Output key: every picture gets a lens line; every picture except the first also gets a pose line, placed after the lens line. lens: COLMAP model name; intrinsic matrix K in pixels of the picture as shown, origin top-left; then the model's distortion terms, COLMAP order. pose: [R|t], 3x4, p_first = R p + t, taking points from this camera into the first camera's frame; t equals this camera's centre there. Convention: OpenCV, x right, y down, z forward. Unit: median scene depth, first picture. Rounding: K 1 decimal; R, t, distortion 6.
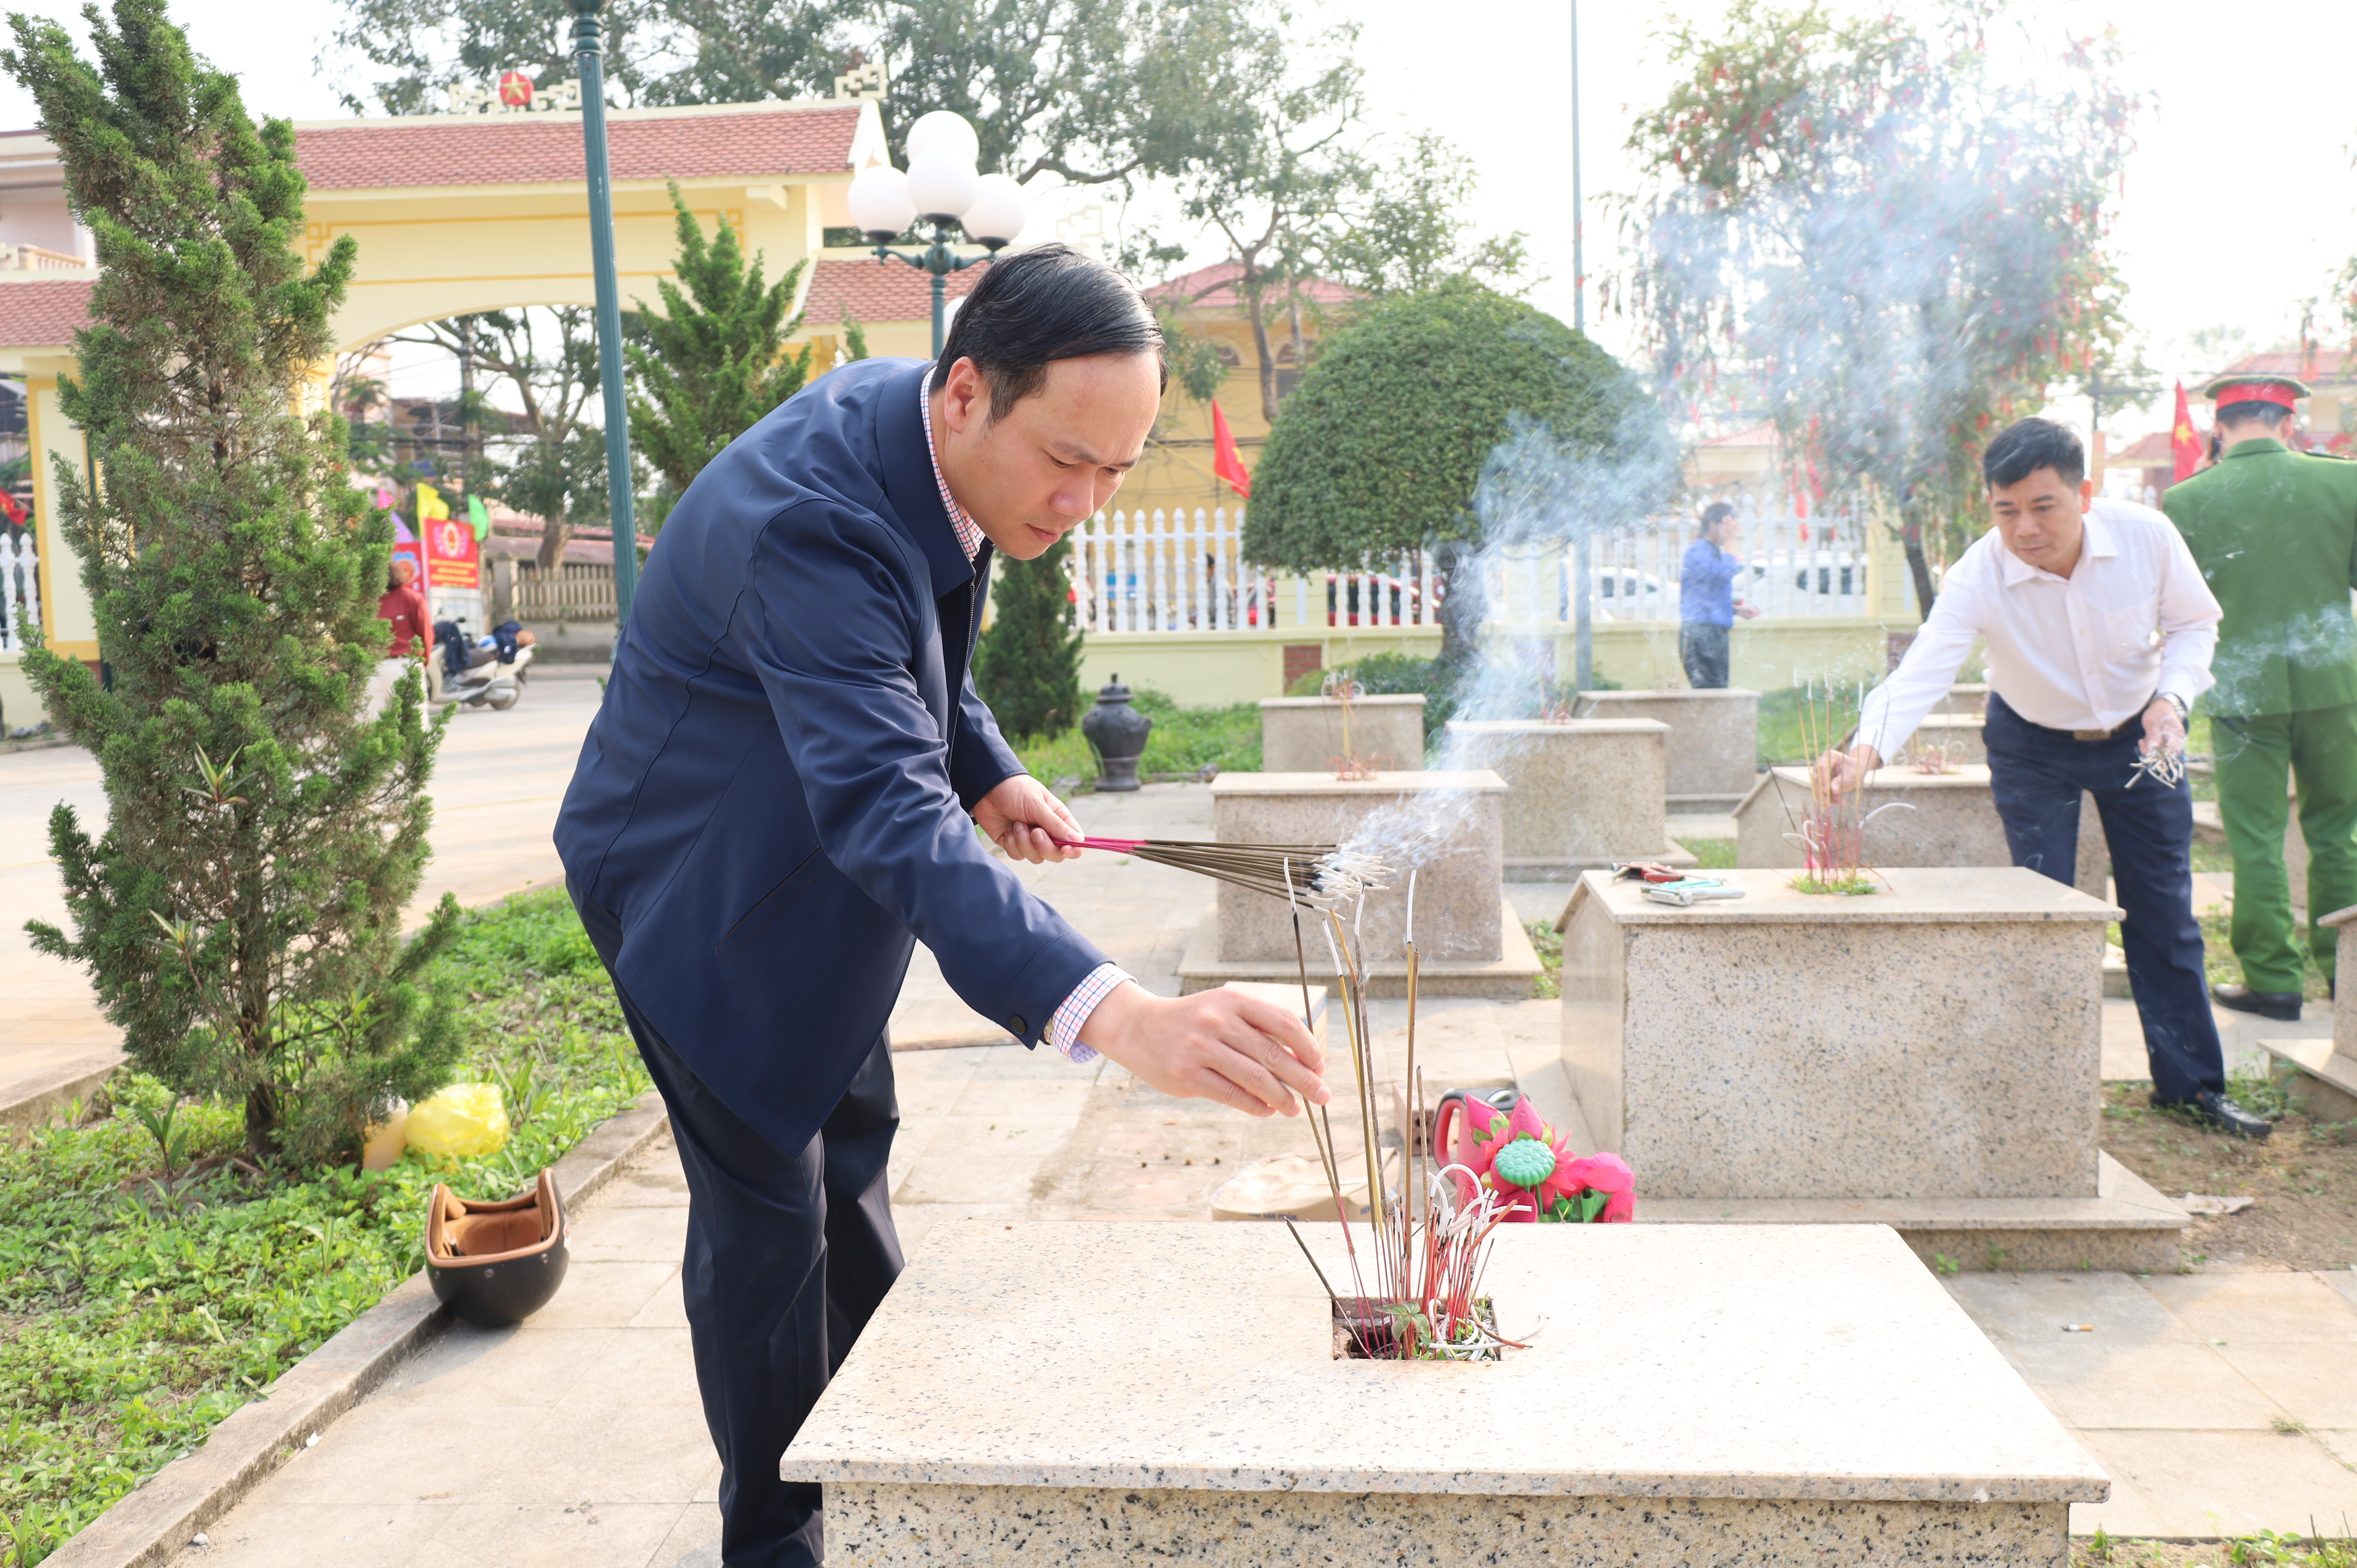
lens RADIAL K [[1961.7, 0, 1178.5], [0, 1961.7, 784.0], [0, 0, 1]] dist [-0.005457, -0.002210]
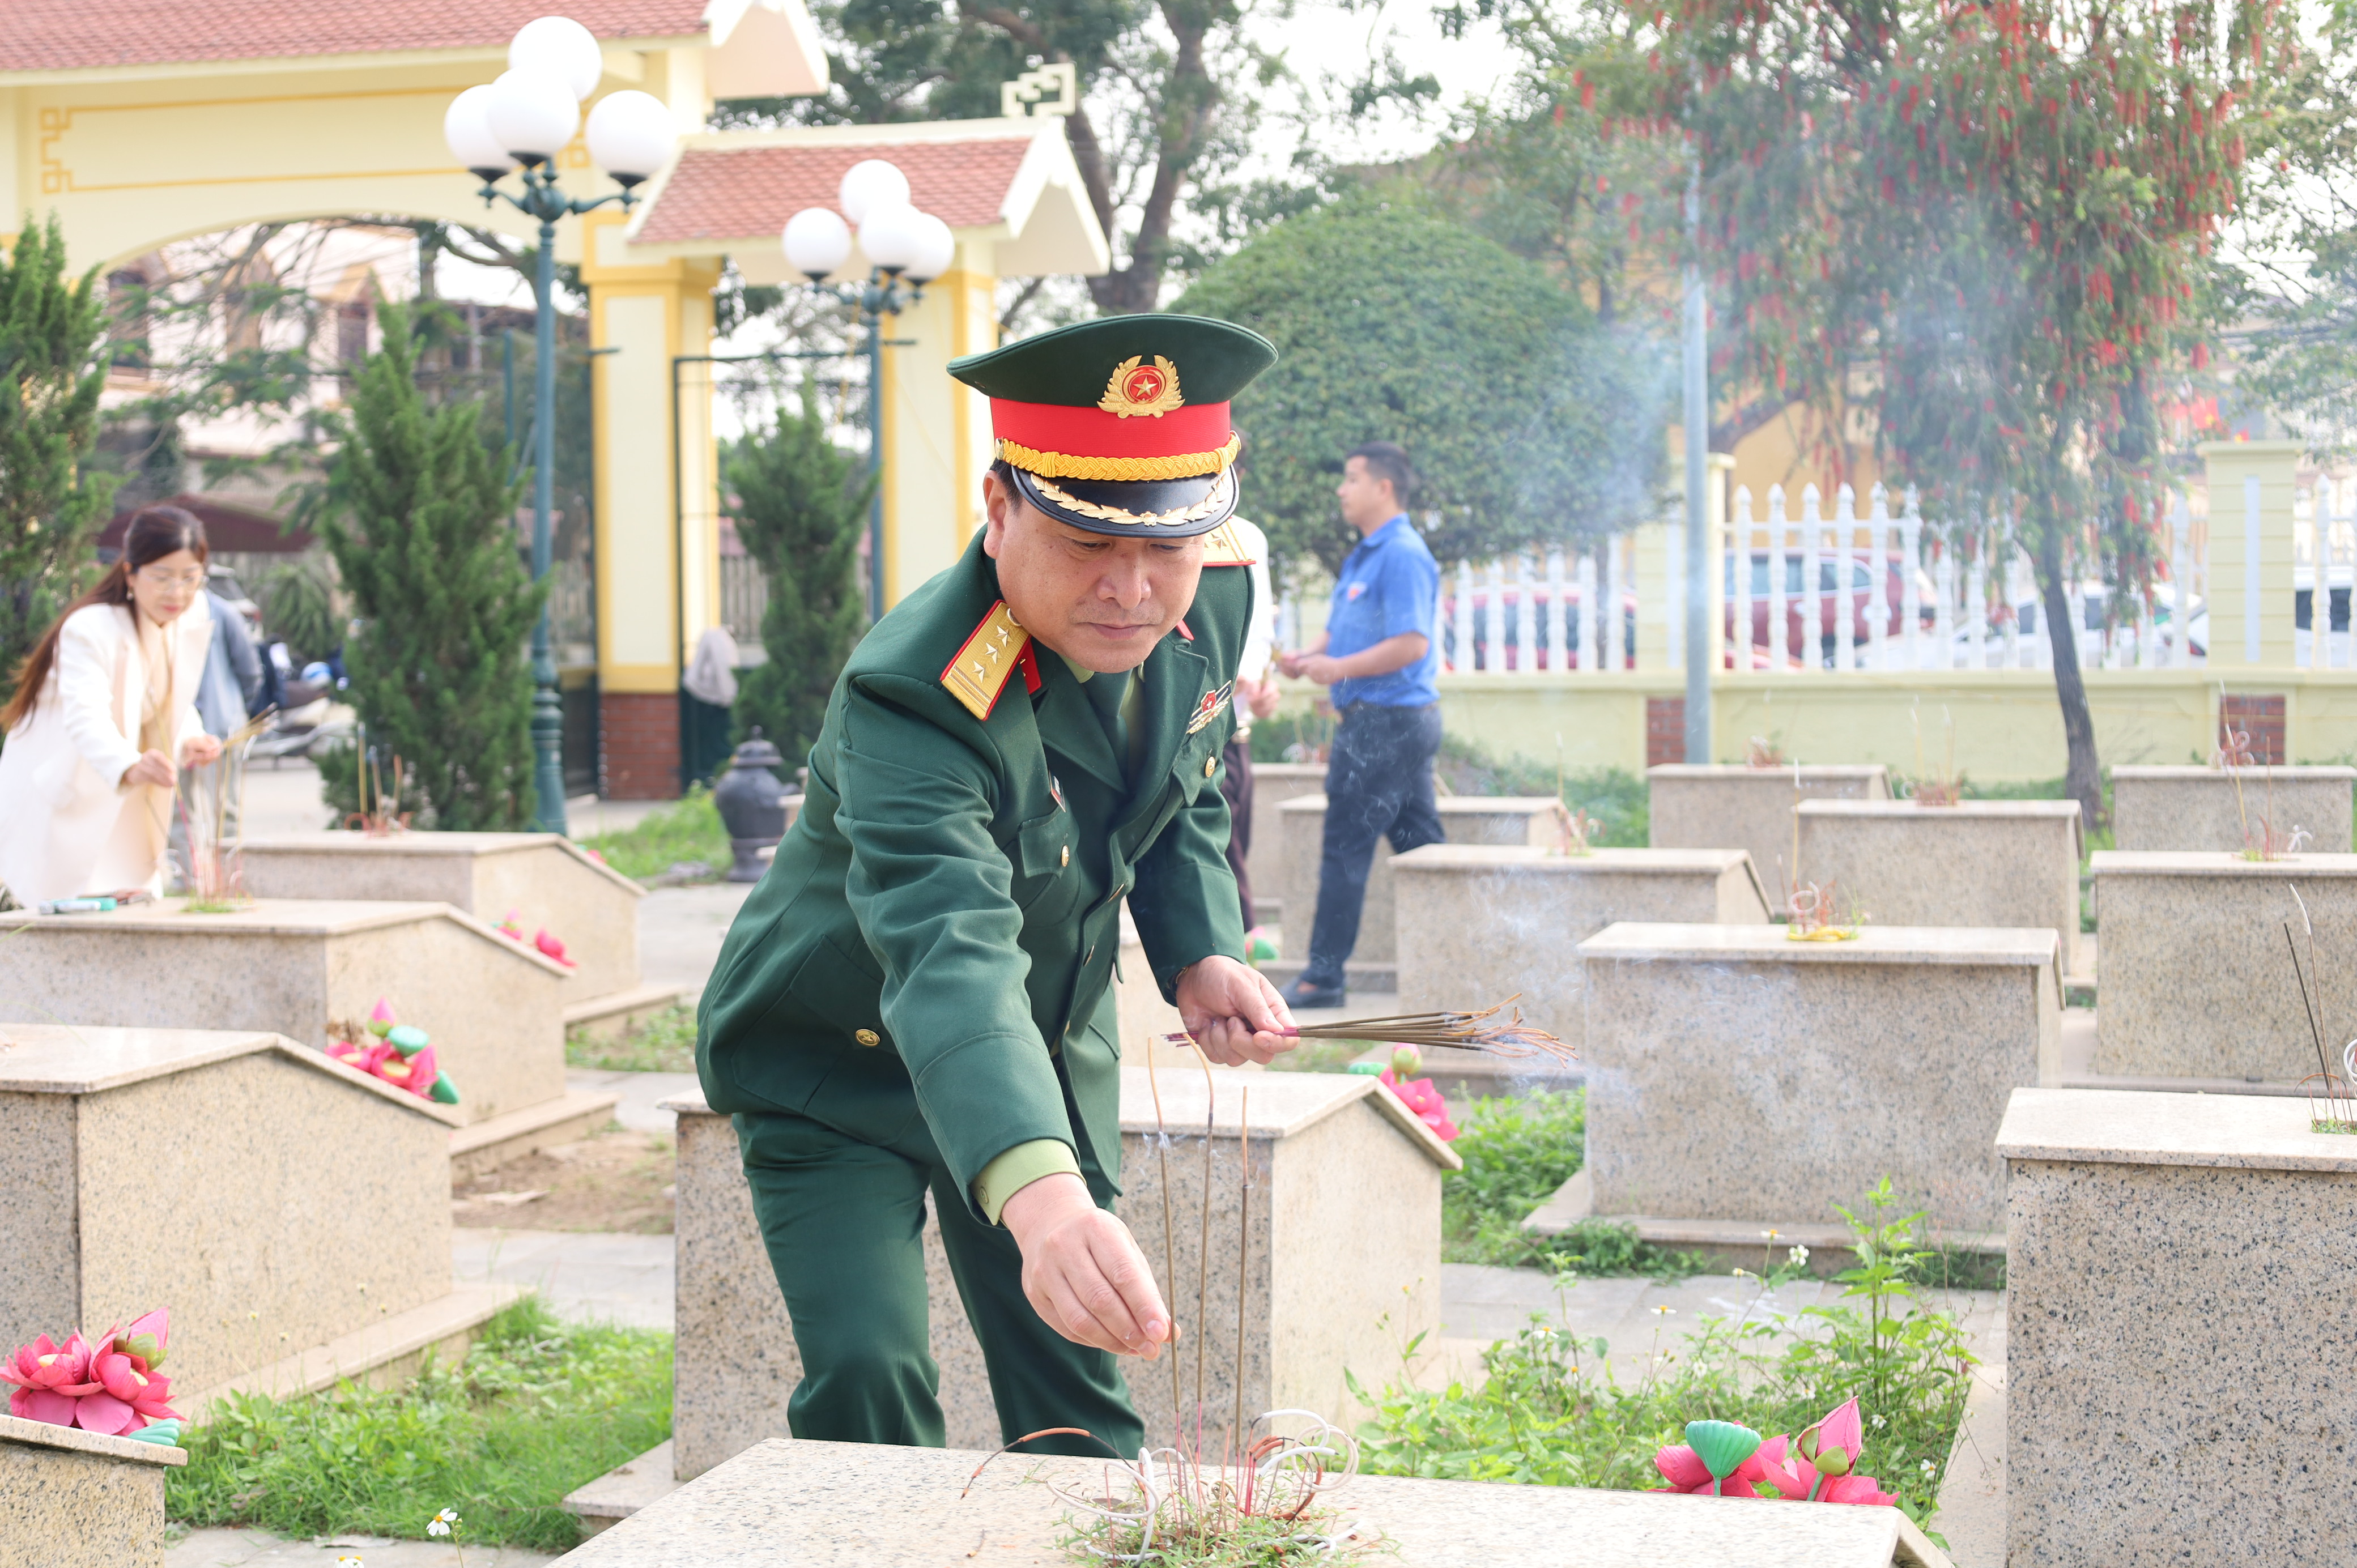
lens RADIAL K [[3457.3, 0, 1178.5], [0, 3457.3, 784.0], [0, 0, 1]] dist [-0.008090, 0.007168]
pose [[0.976552, 0.024019, -0.213937, 0.225311], [-0.033206, 0.998670, -0.039453, 0.006828], [0.212705, 0.045632, 0.976050, -0.153928]]
